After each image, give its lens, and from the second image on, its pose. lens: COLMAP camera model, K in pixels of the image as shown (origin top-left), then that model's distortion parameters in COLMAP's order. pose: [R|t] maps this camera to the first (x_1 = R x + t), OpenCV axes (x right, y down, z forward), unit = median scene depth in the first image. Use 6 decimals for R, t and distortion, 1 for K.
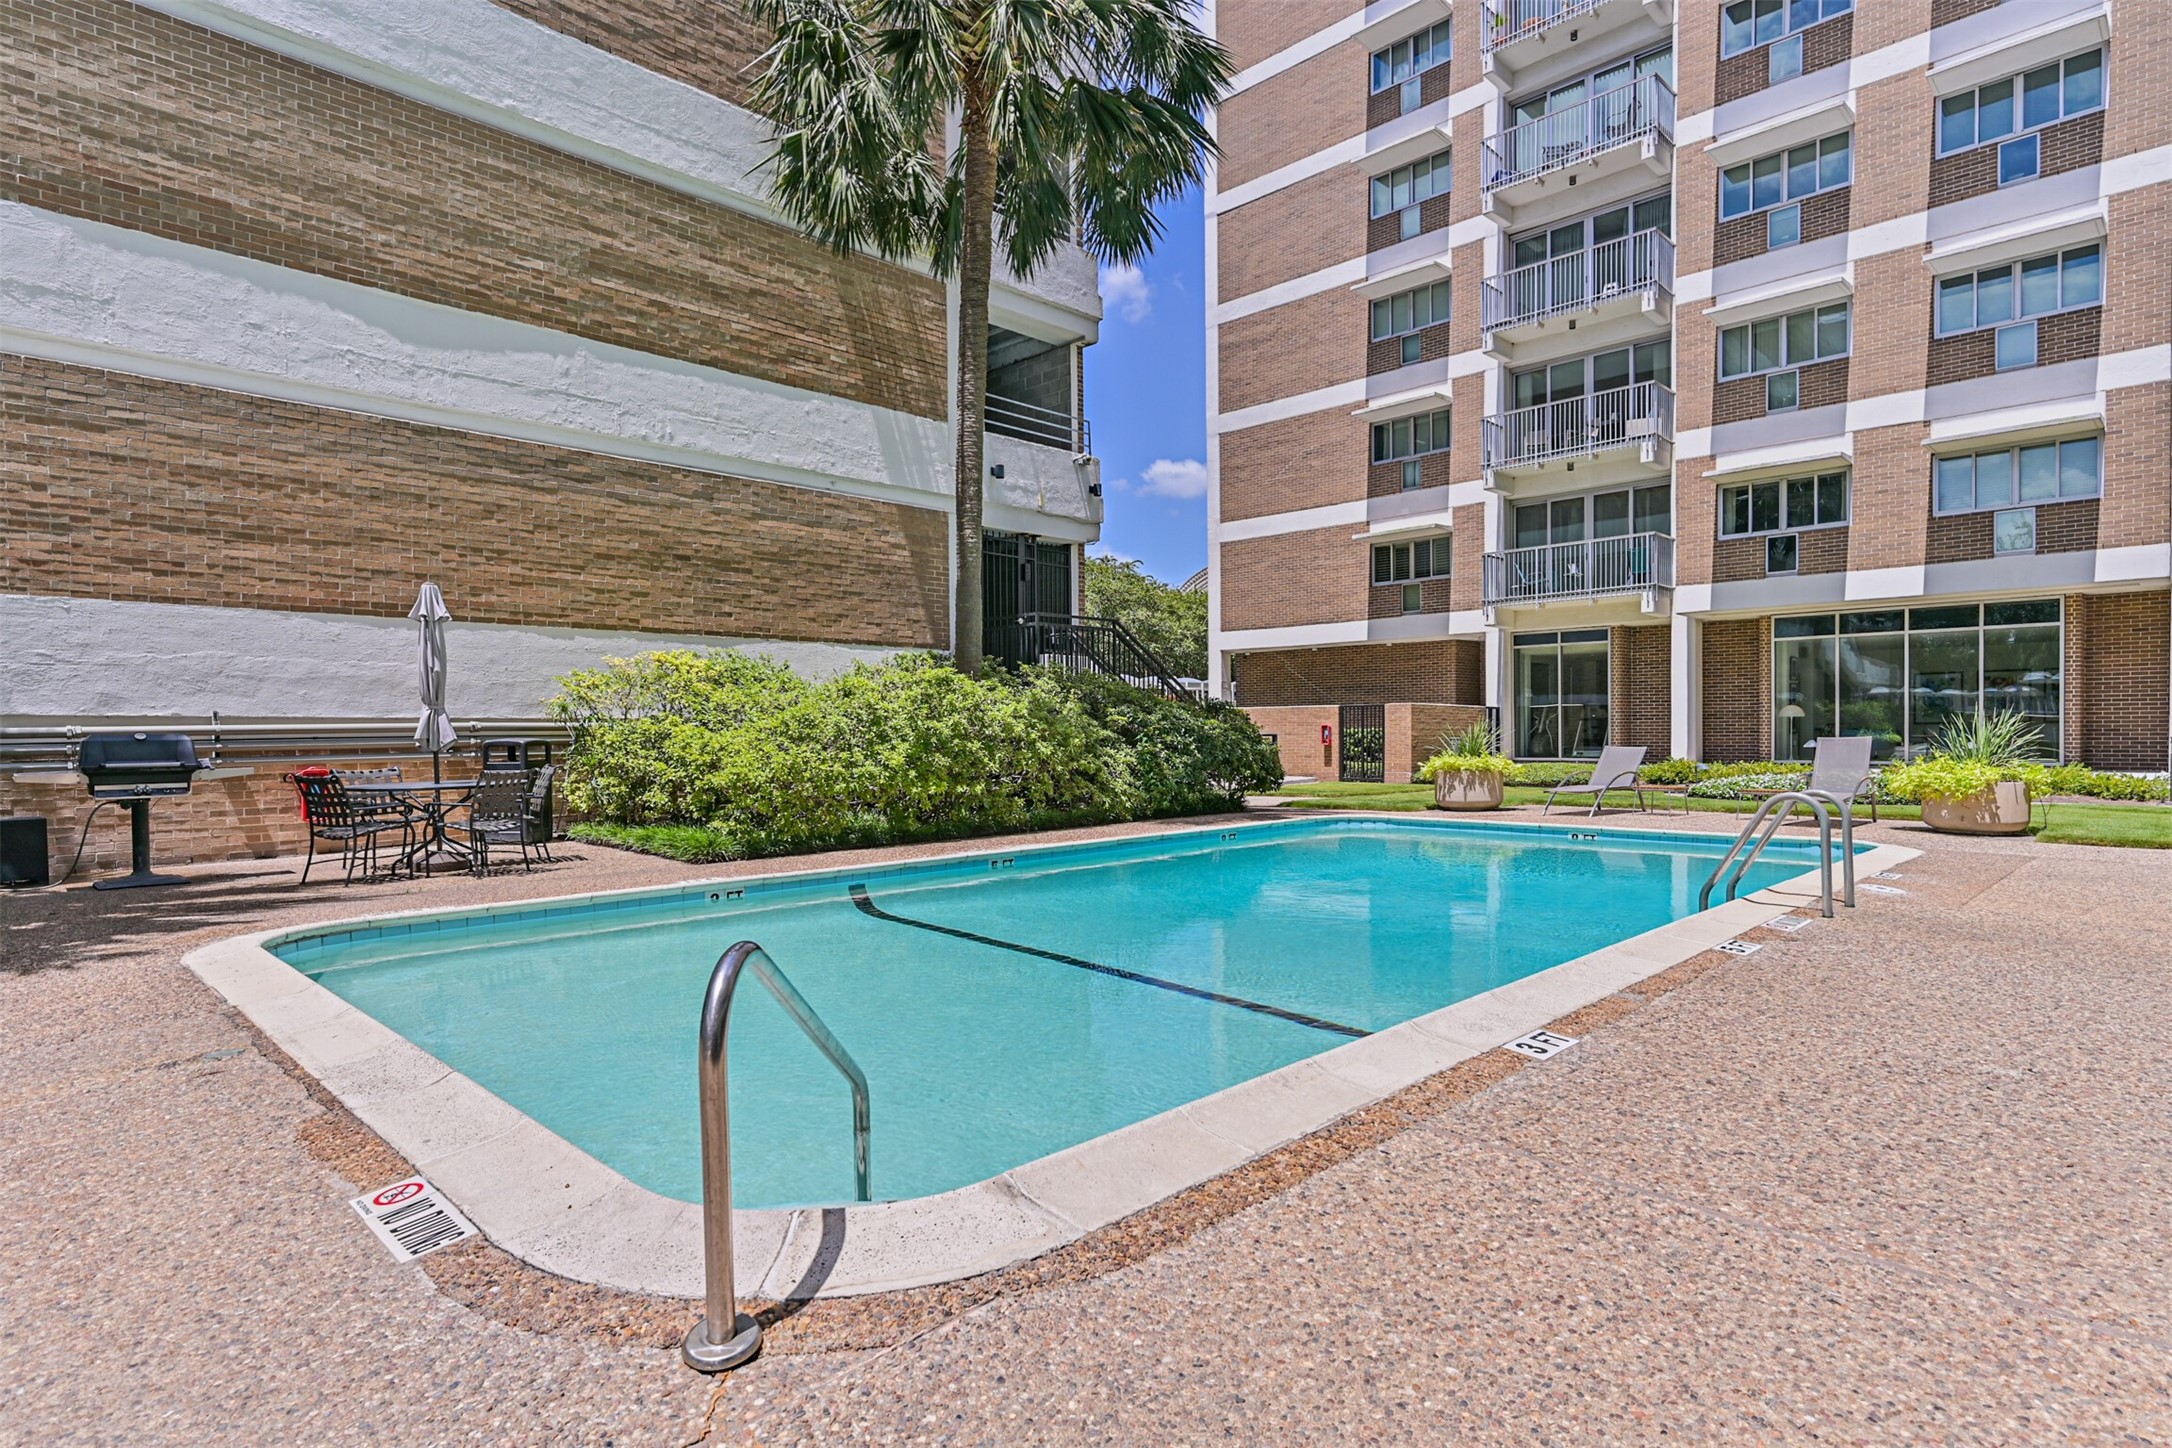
lens RADIAL K [[1178.4, 0, 1095.5], [0, 1178.4, 731.3], [0, 0, 1]] dist [0.008190, -0.000061]
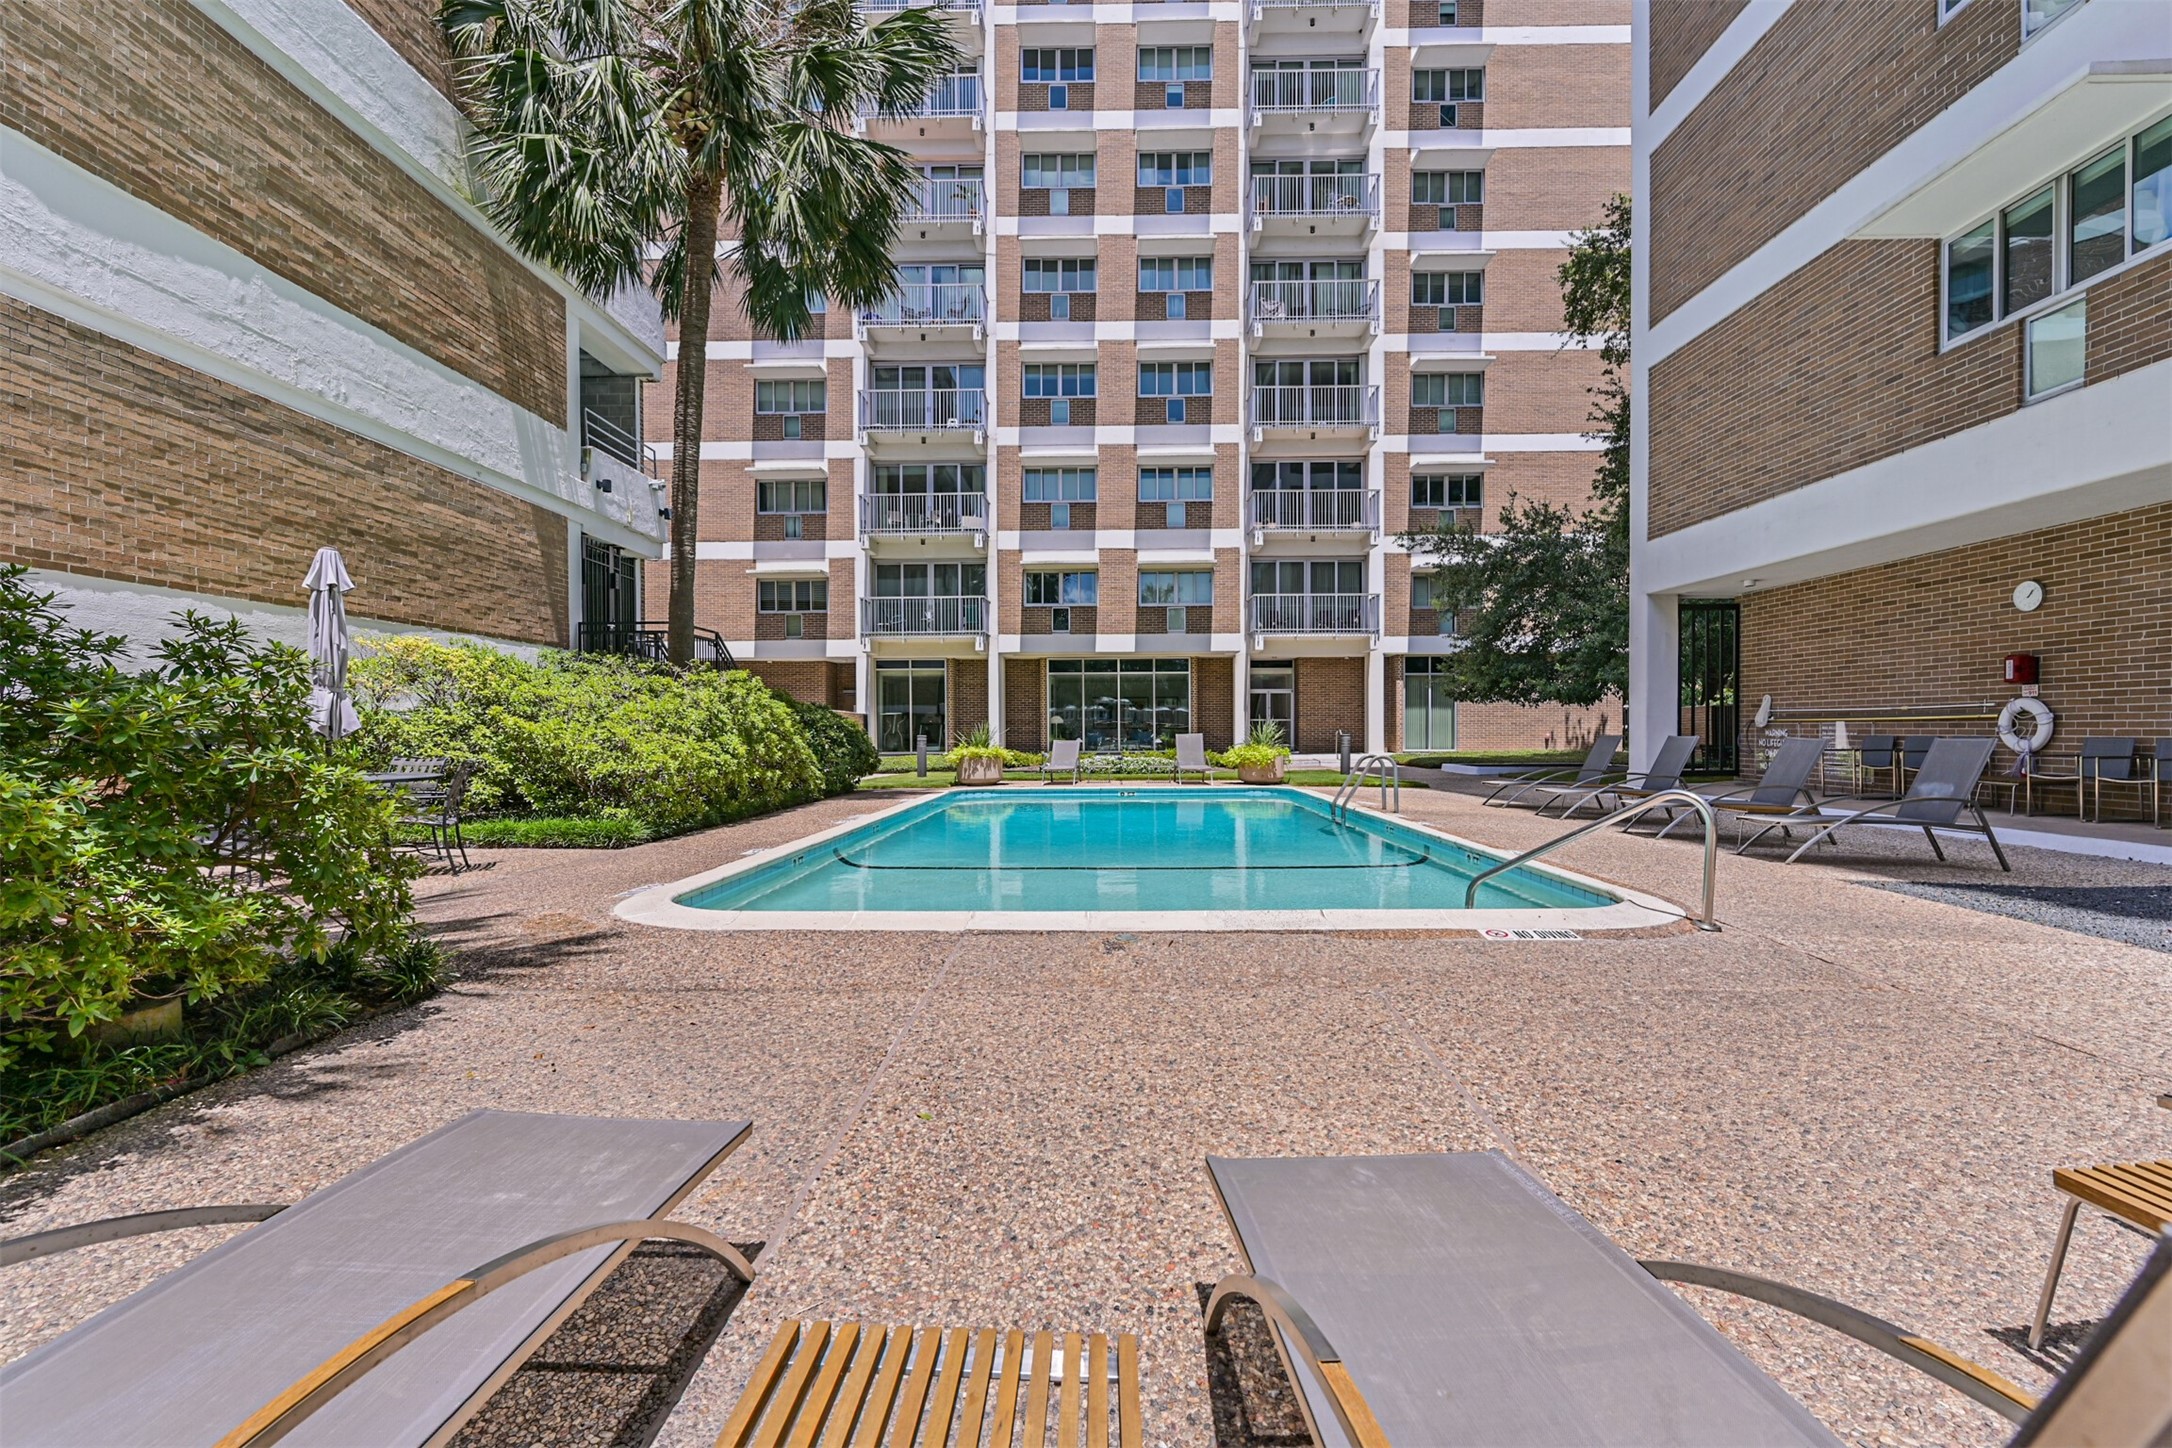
lens RADIAL K [[950.8, 0, 1156.5], [0, 950.8, 725.1], [0, 0, 1]] dist [-0.000337, -0.000052]
pose [[0.700949, 0.008684, 0.713159, -0.450512], [-0.000322, 0.999930, -0.011859, 0.009943], [-0.713212, 0.008083, 0.700902, 0.050001]]
